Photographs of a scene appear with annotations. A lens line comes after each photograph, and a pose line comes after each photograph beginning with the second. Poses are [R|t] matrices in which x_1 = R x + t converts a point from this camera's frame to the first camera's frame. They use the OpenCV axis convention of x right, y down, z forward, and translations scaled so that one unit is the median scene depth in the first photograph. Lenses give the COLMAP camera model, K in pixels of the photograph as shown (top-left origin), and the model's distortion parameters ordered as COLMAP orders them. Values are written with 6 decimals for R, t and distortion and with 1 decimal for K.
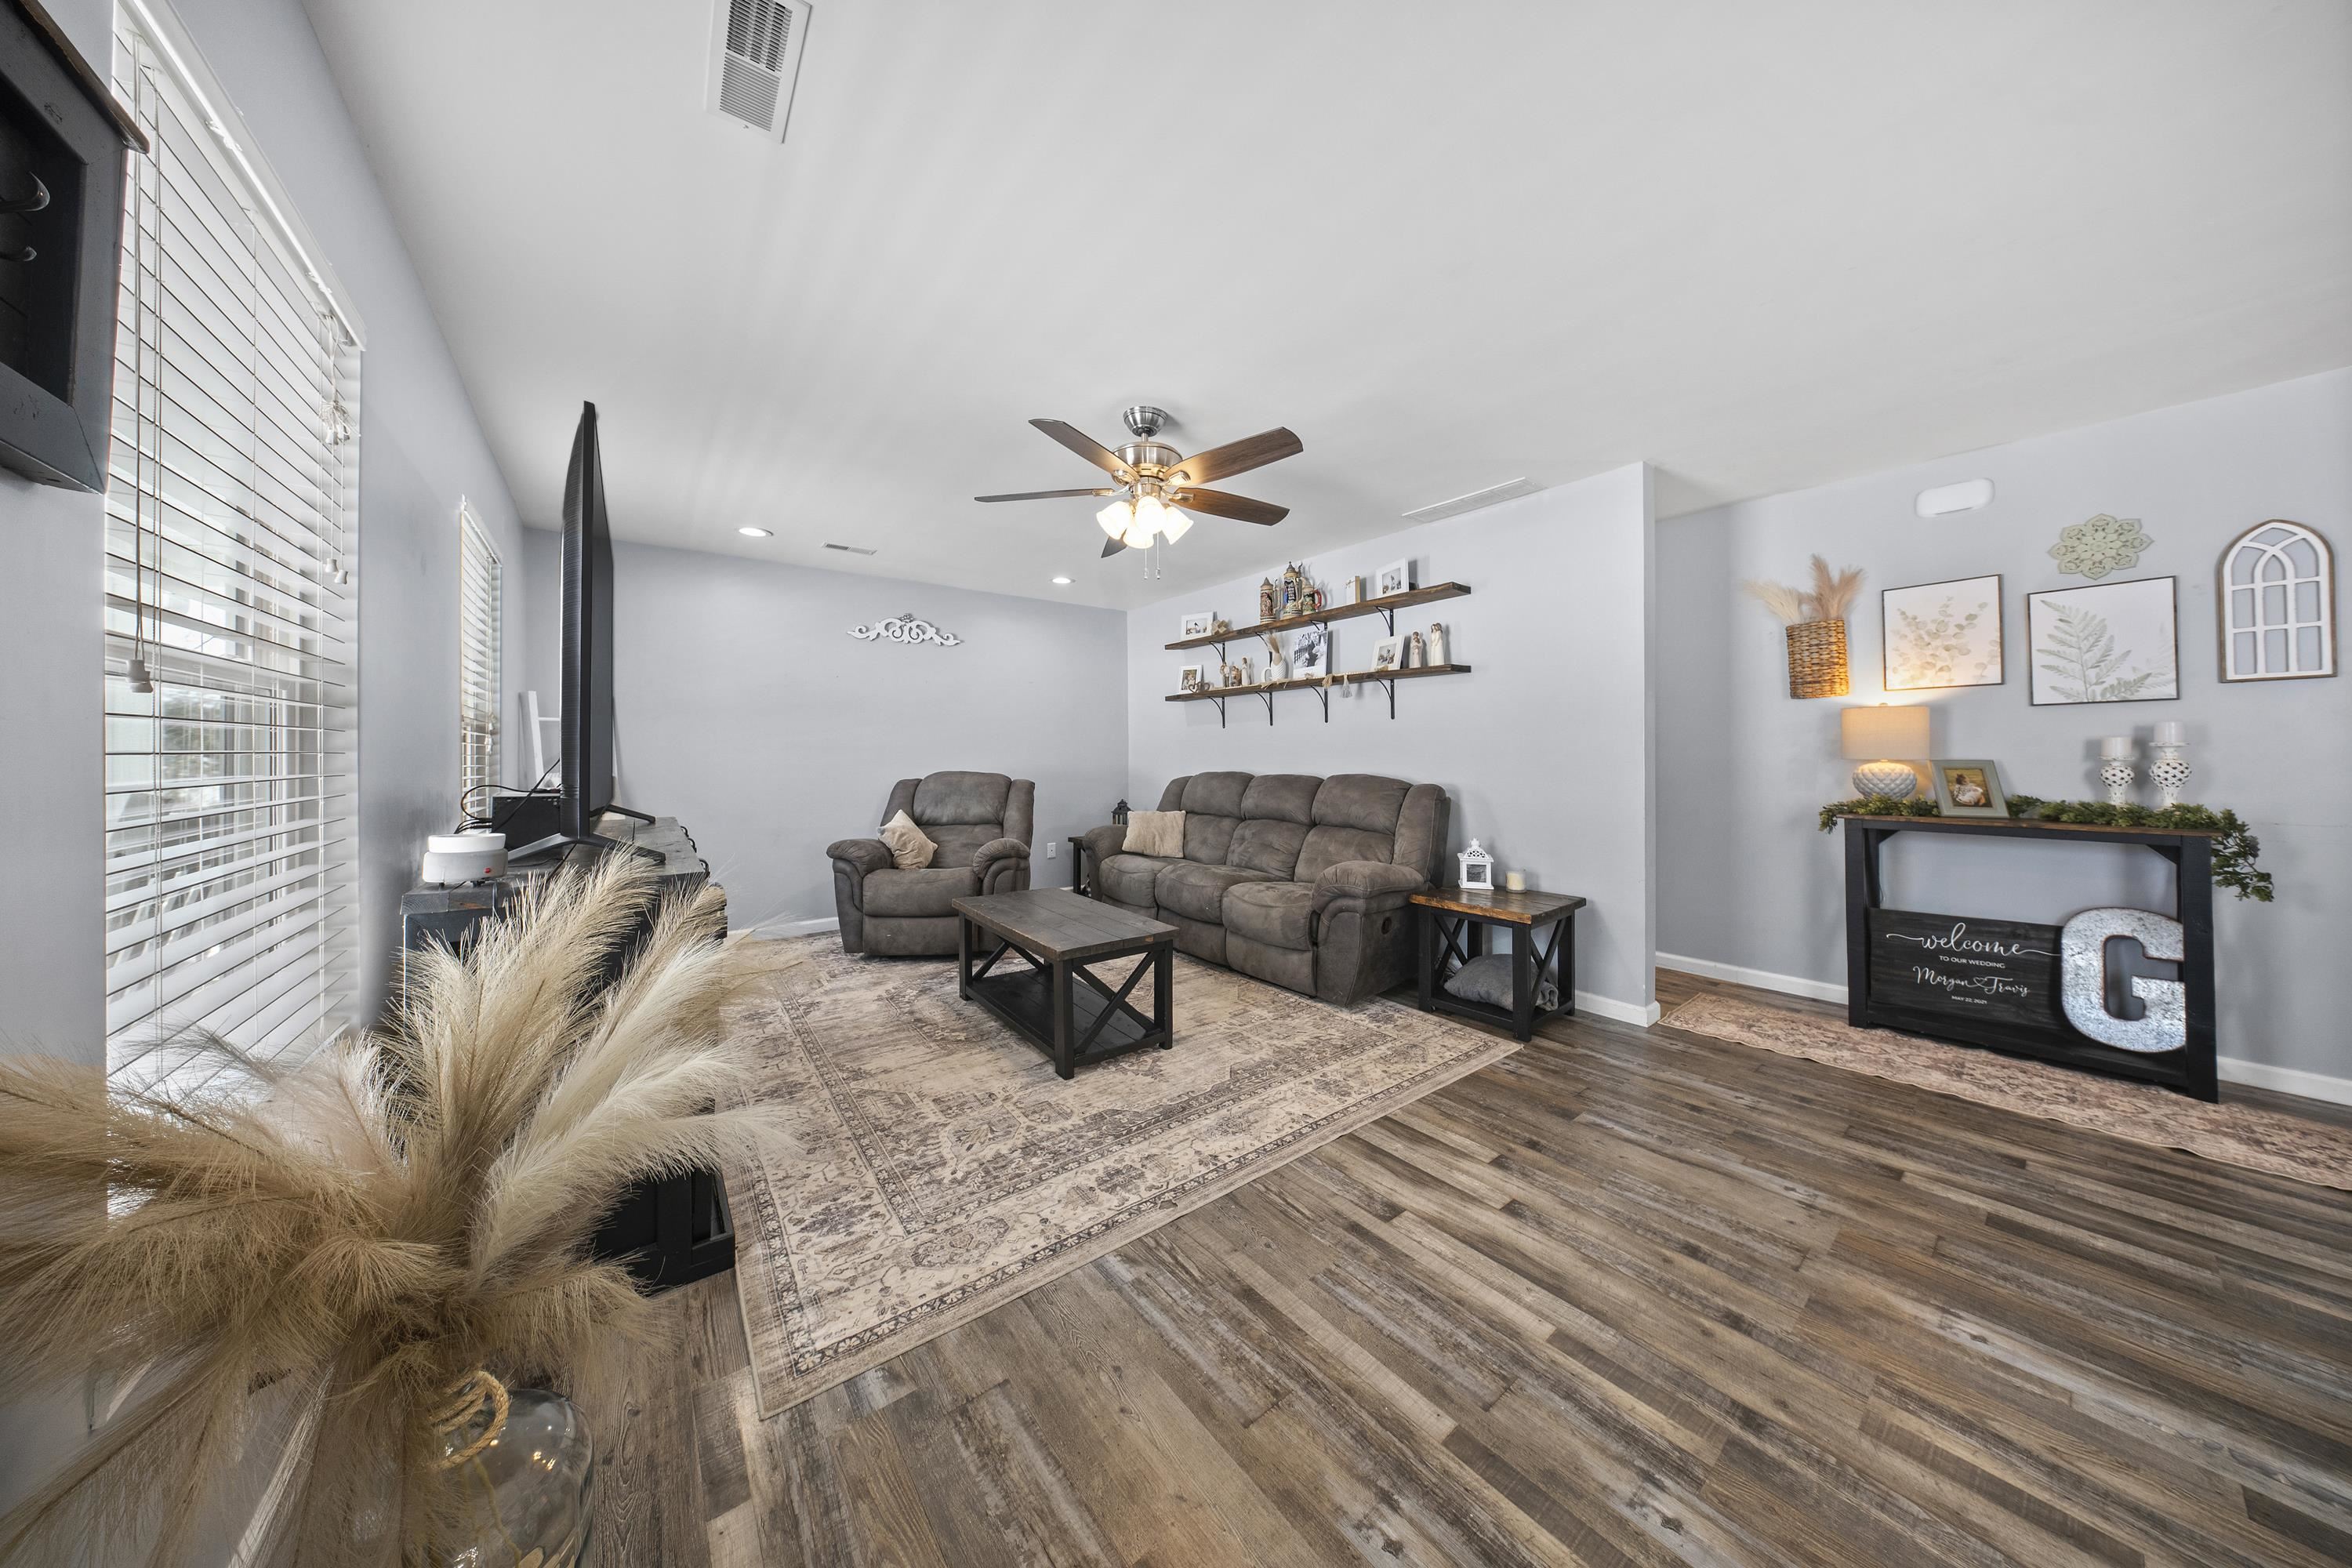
lens RADIAL K [[710.1, 0, 1164.1], [0, 710.1, 751.2], [0, 0, 1]] dist [-0.001027, -0.000889]
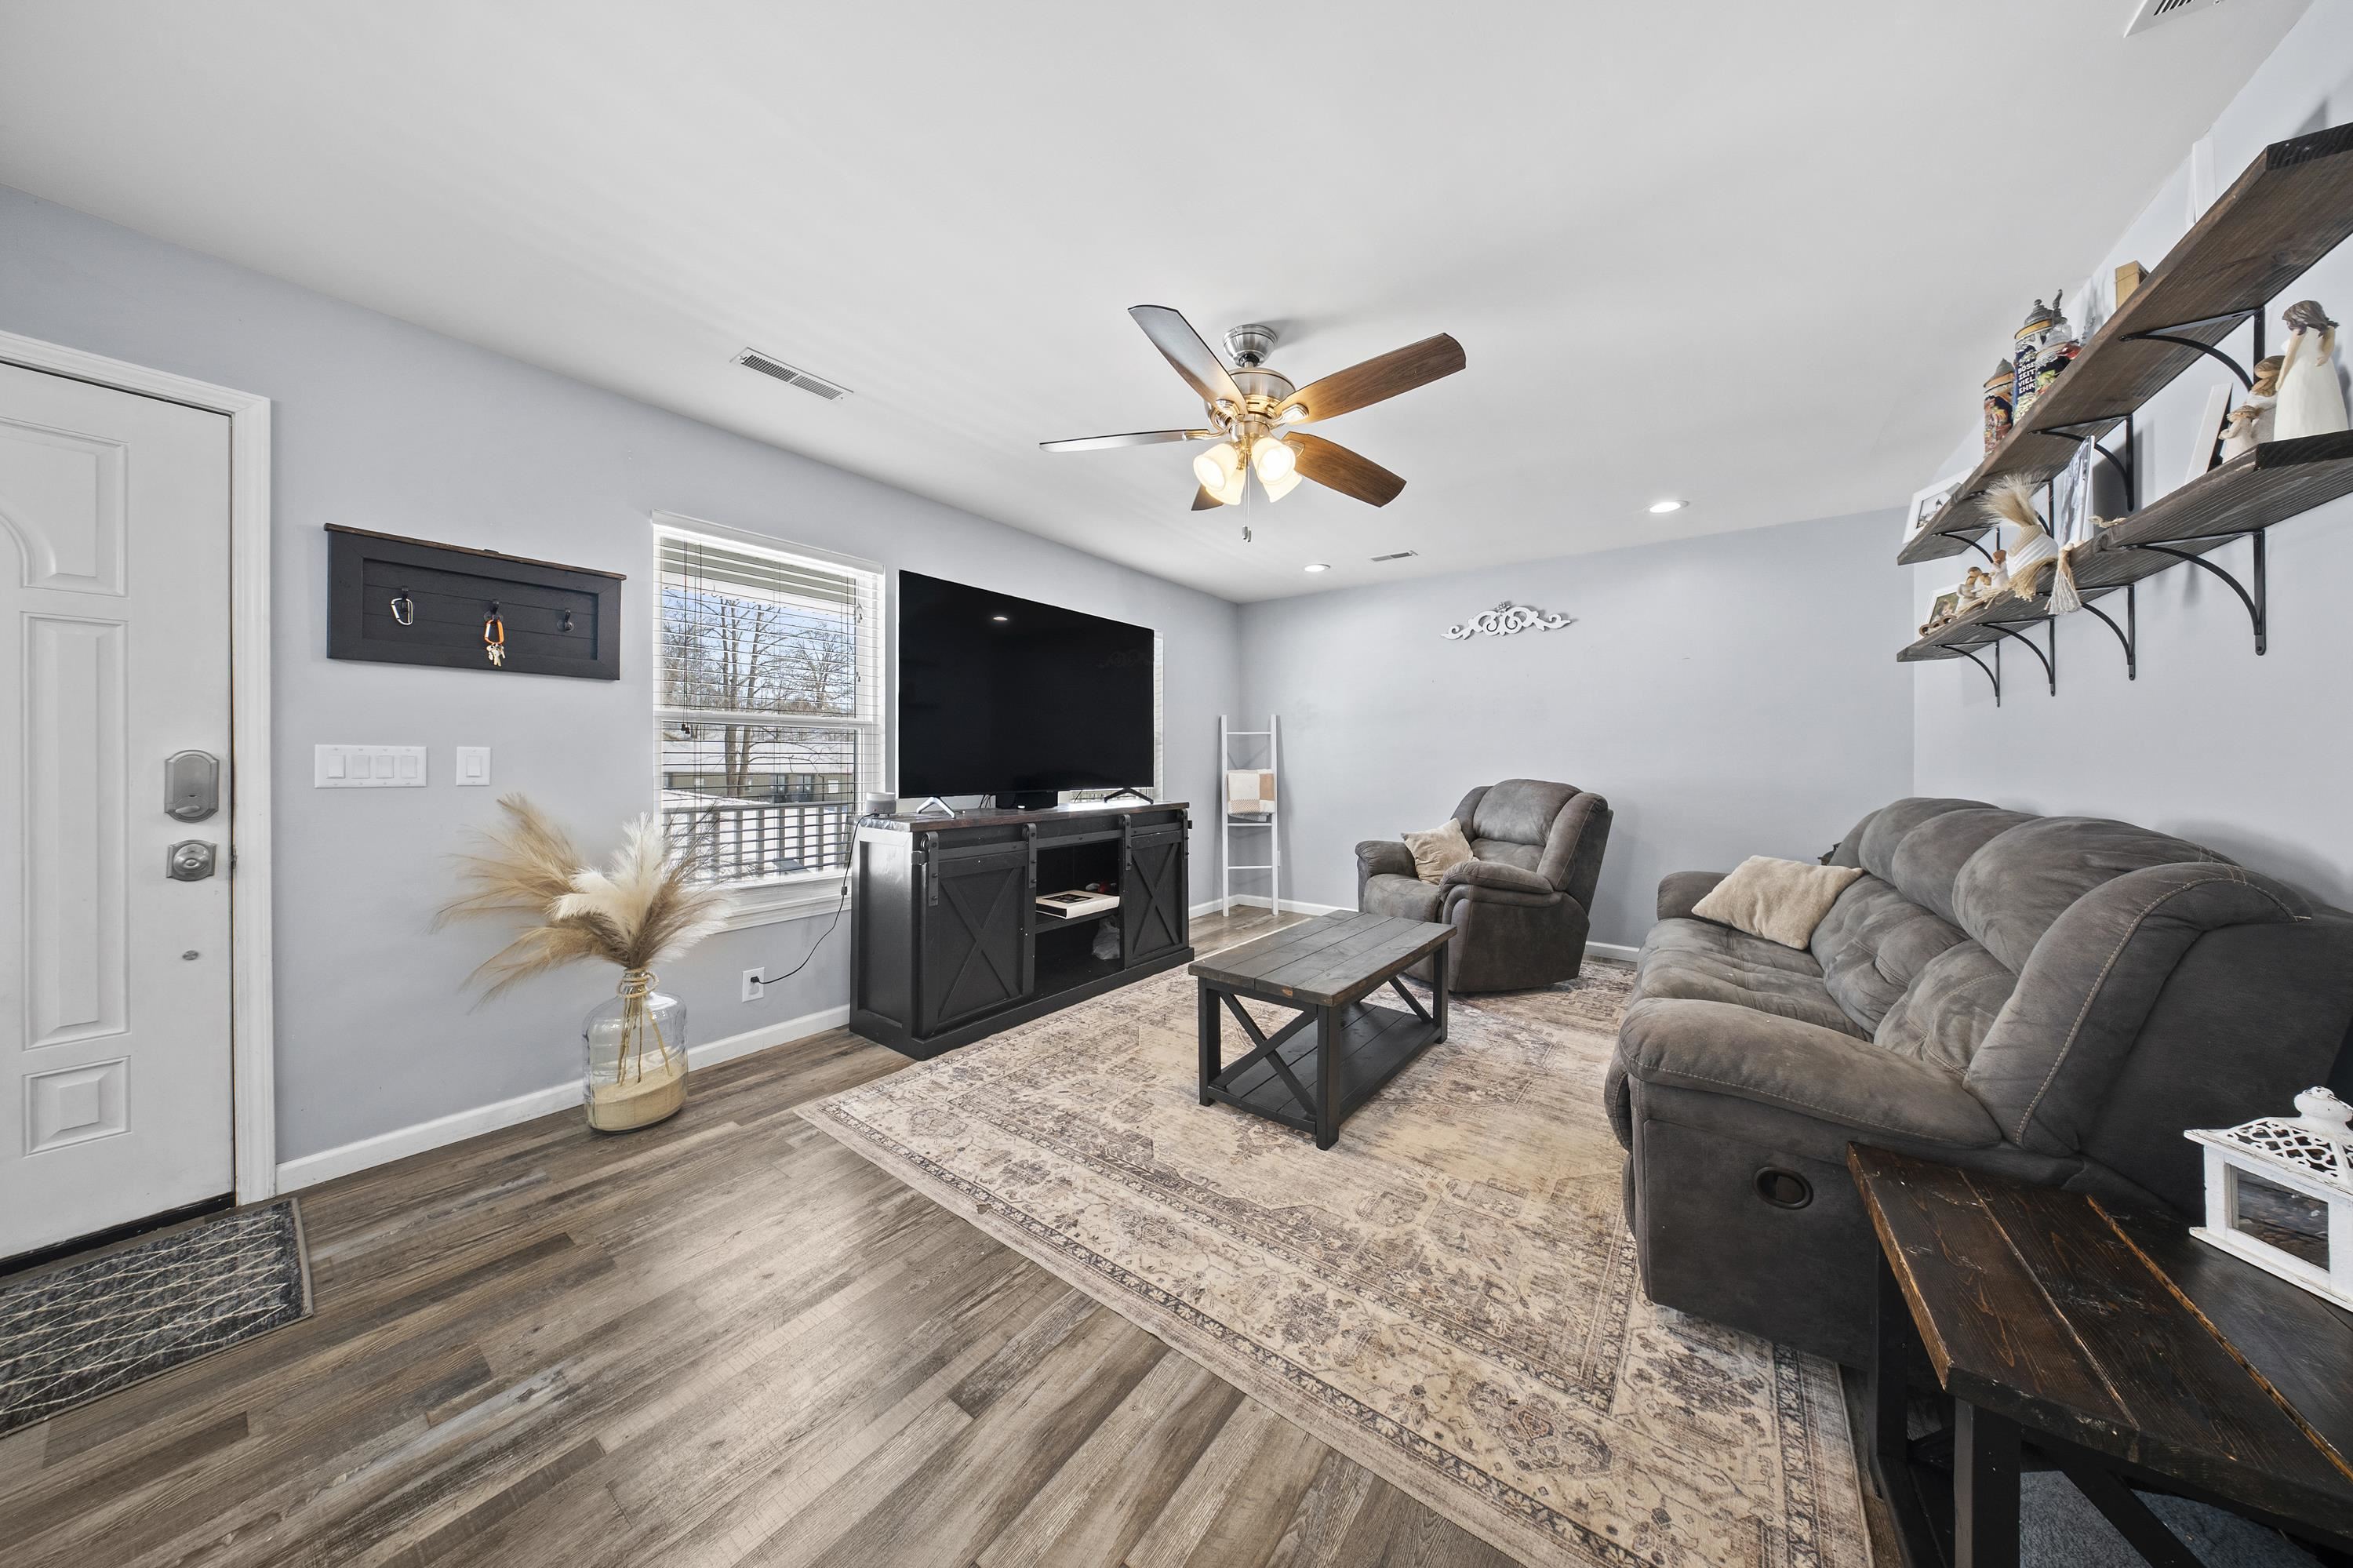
lens RADIAL K [[710.4, 0, 1193.6], [0, 710.4, 760.1], [0, 0, 1]] dist [-0.001027, -0.000889]
pose [[0.305204, 0.010700, -0.952227, 0.832155], [-0.004161, 0.999942, 0.009902, -0.001948], [0.952278, 0.000940, 0.305231, 0.780794]]
